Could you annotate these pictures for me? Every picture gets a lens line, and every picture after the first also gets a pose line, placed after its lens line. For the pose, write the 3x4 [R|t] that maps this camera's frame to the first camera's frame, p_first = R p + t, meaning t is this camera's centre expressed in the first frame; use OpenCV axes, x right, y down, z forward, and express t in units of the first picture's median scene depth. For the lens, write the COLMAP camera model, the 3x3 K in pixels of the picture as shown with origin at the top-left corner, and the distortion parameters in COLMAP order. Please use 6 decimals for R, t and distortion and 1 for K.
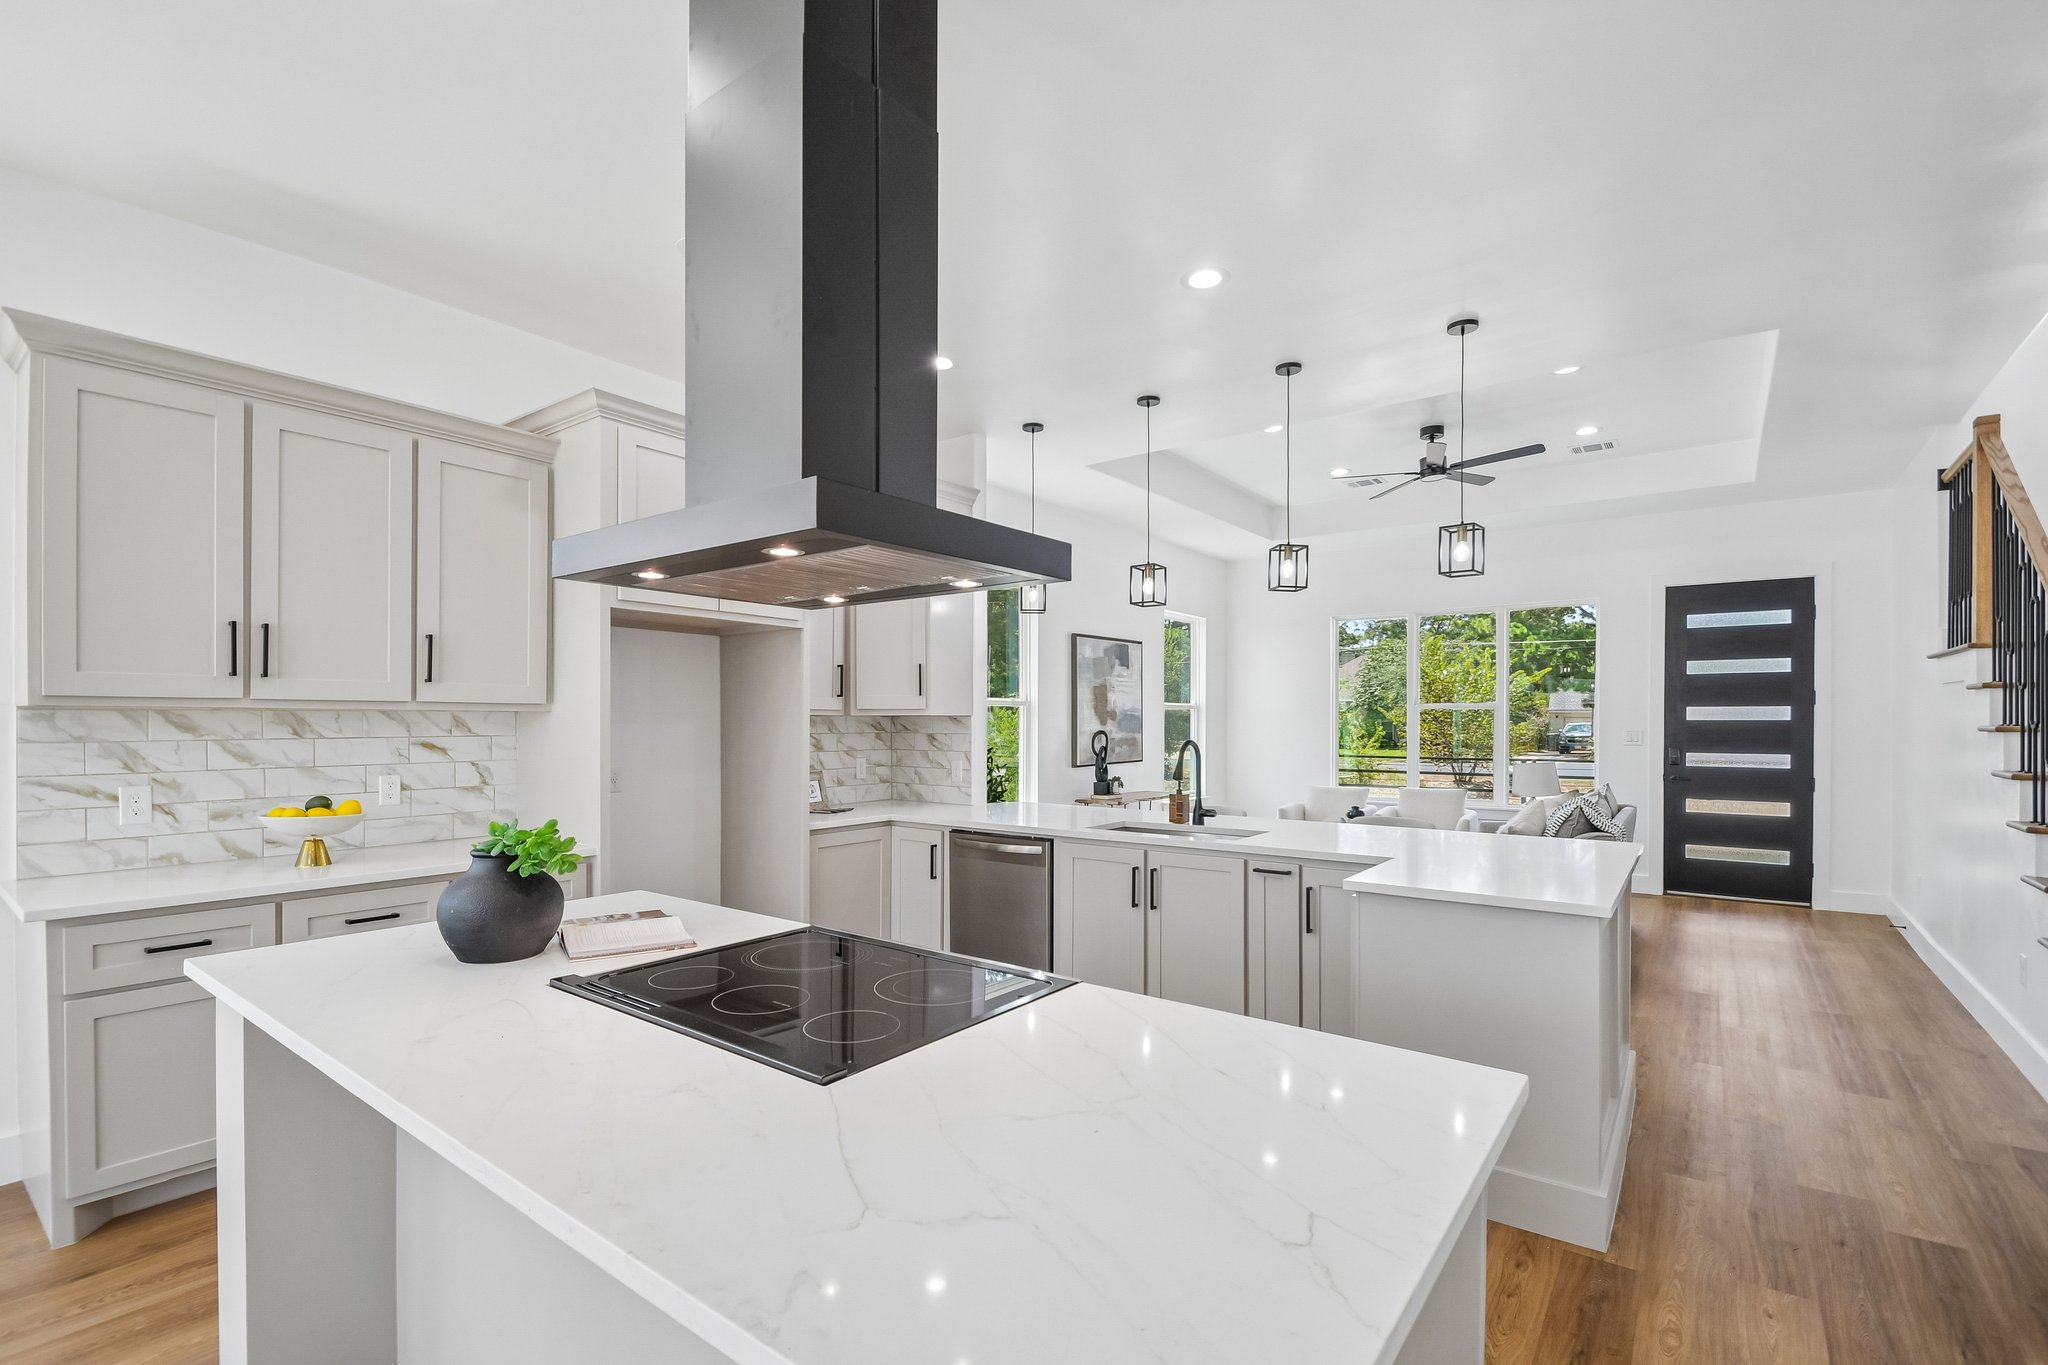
lens RADIAL K [[917.4, 0, 1020.8], [0, 917.4, 716.9], [0, 0, 1]] dist [0.010196, -0.014612]
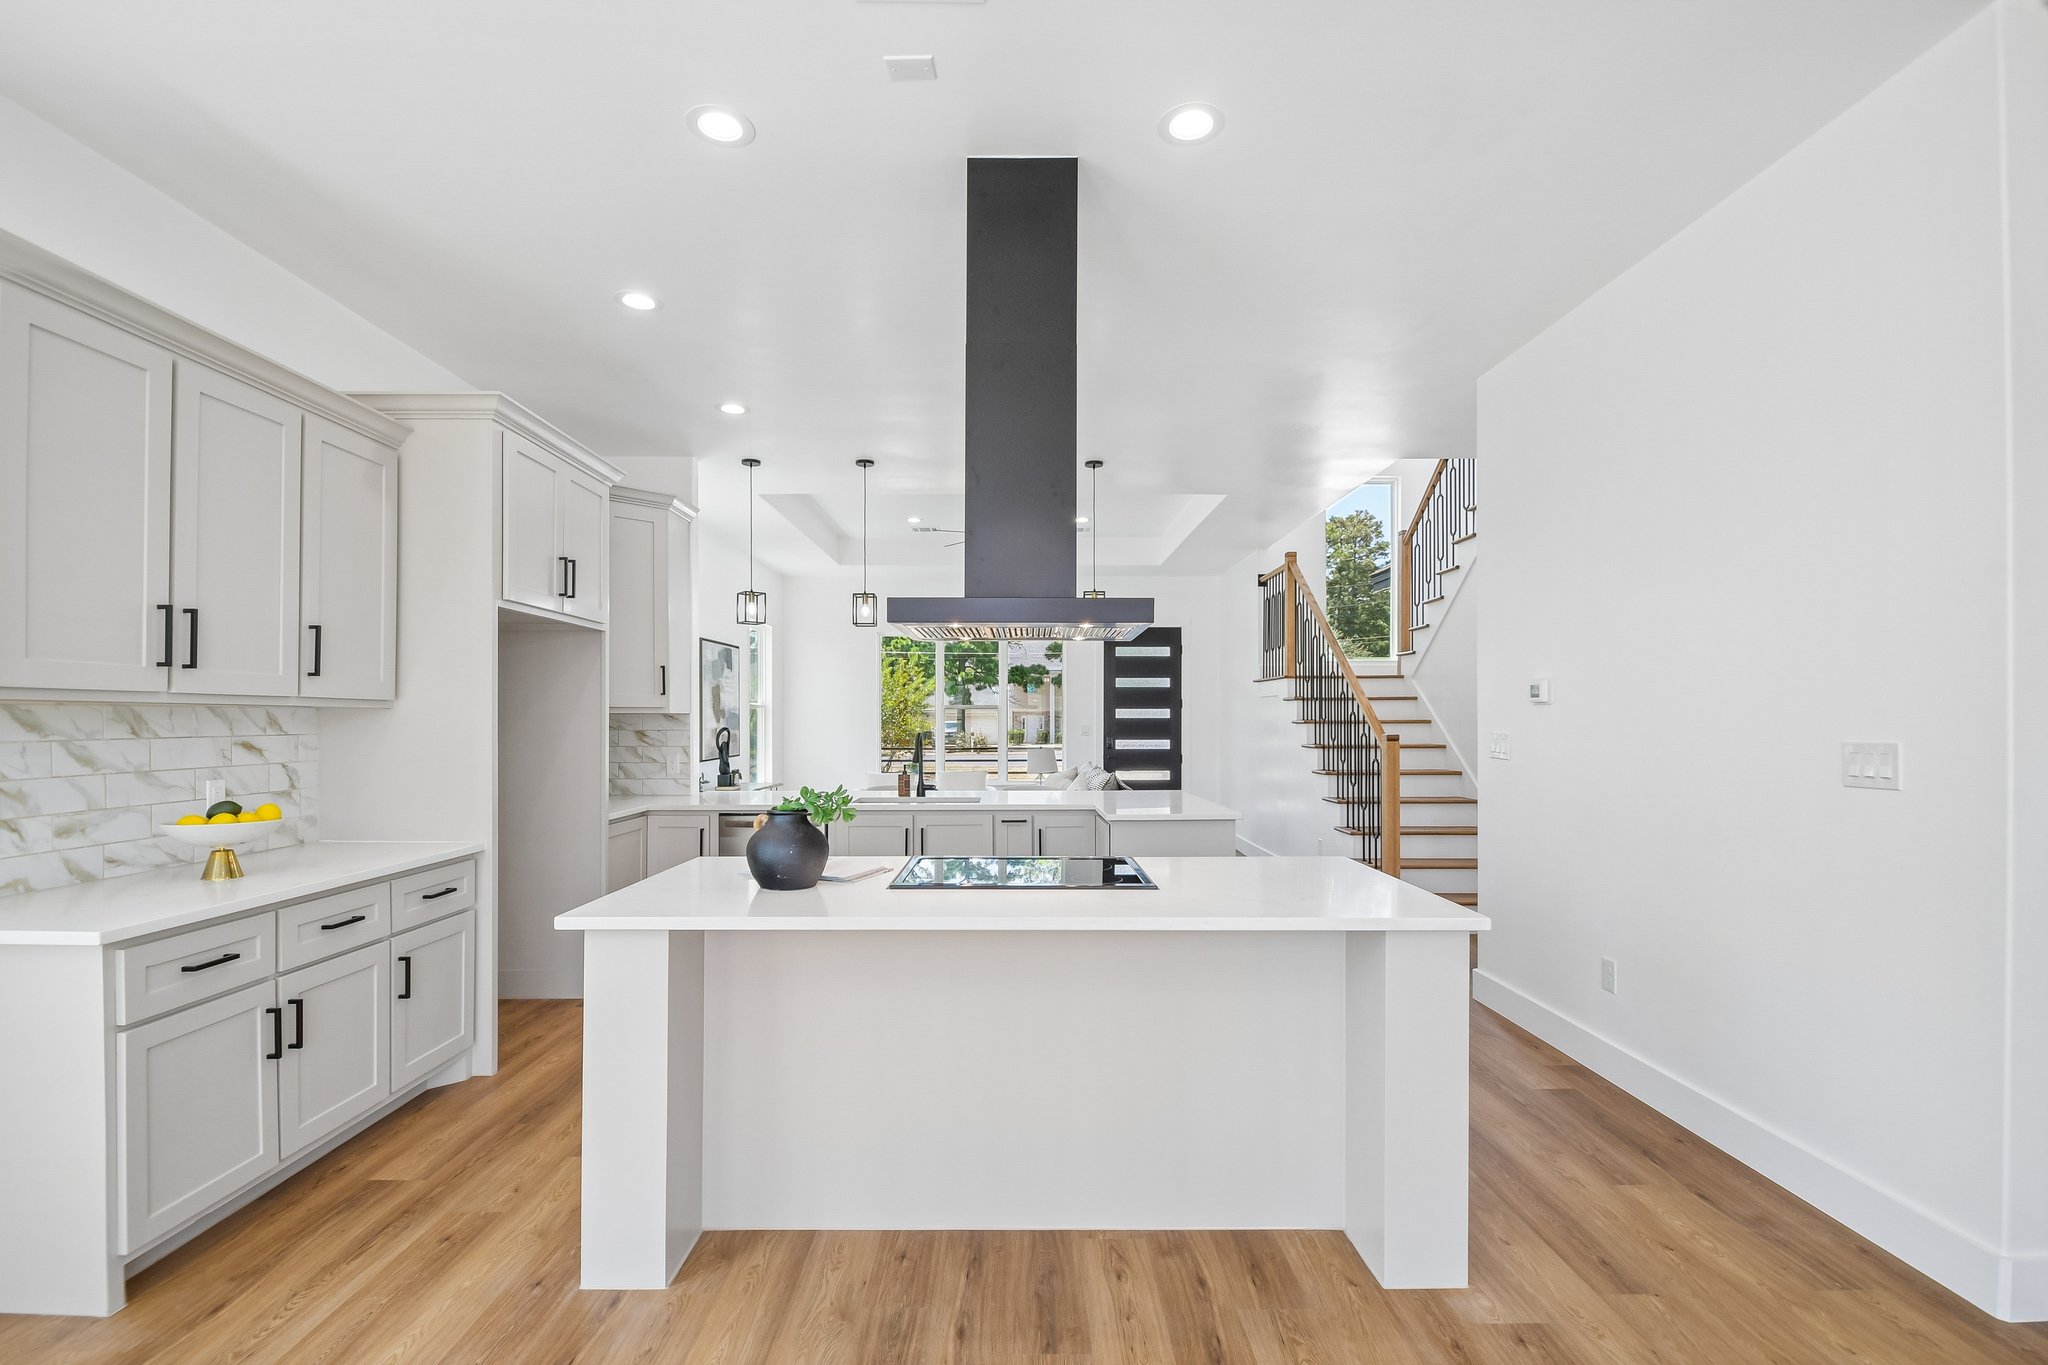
lens RADIAL K [[917.4, 0, 1020.8], [0, 917.4, 716.9], [0, 0, 1]] dist [0.010196, -0.014612]
pose [[0.791886, 0.000914, 0.610668, -0.584369], [-0.002055, 0.999997, 0.001167, 0.000703], [-0.610665, -0.002179, 0.791886, -0.158052]]
